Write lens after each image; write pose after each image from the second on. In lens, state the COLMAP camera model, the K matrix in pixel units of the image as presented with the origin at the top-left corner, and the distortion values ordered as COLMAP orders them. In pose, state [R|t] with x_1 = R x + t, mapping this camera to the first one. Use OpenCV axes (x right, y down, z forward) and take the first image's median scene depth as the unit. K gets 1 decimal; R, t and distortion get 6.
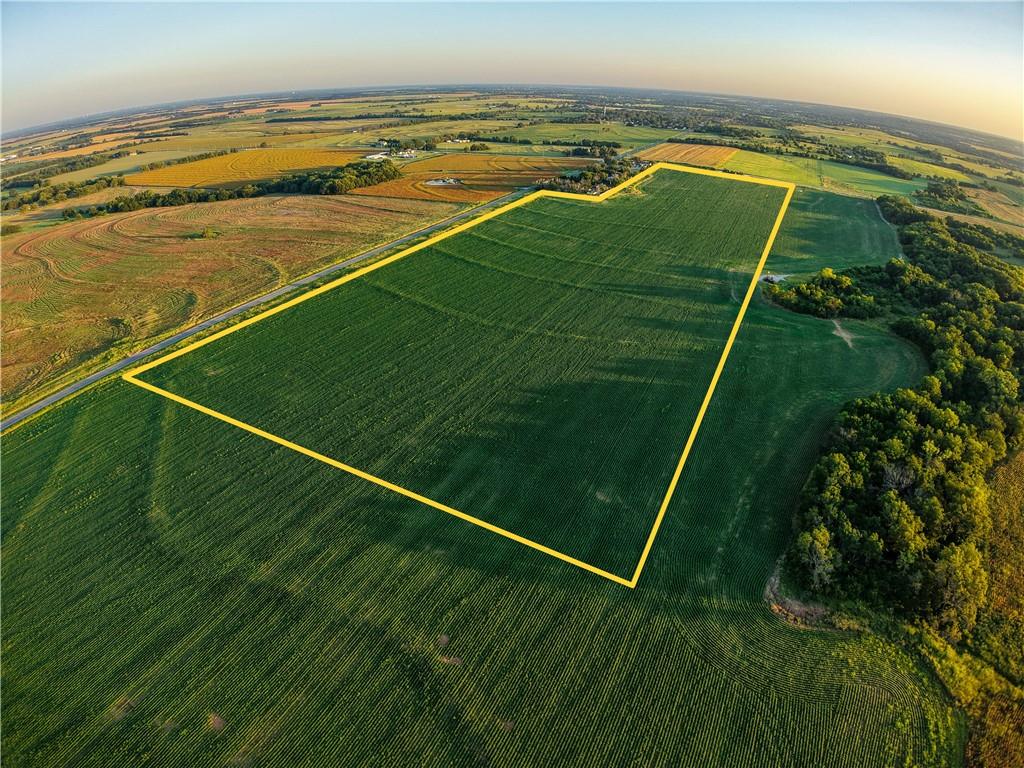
lens RADIAL K [[595.1, 0, 512.0], [0, 595.1, 384.0], [0, 0, 1]] dist [-0.179749, 0.023267]
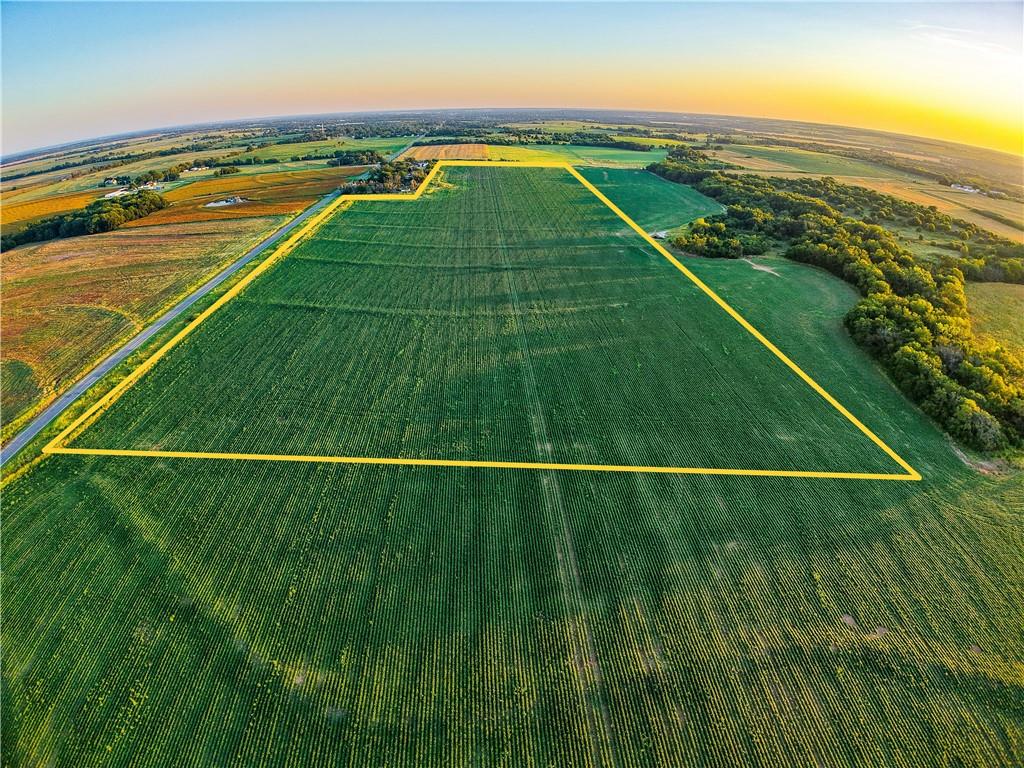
lens RADIAL K [[595.1, 0, 512.0], [0, 595.1, 384.0], [0, 0, 1]] dist [-0.179749, 0.023267]
pose [[0.874604, -0.220460, 0.431816, -0.222441], [0.235911, 0.971604, 0.018230, -0.002772], [-0.423573, 0.085926, 0.901778, 0.135378]]
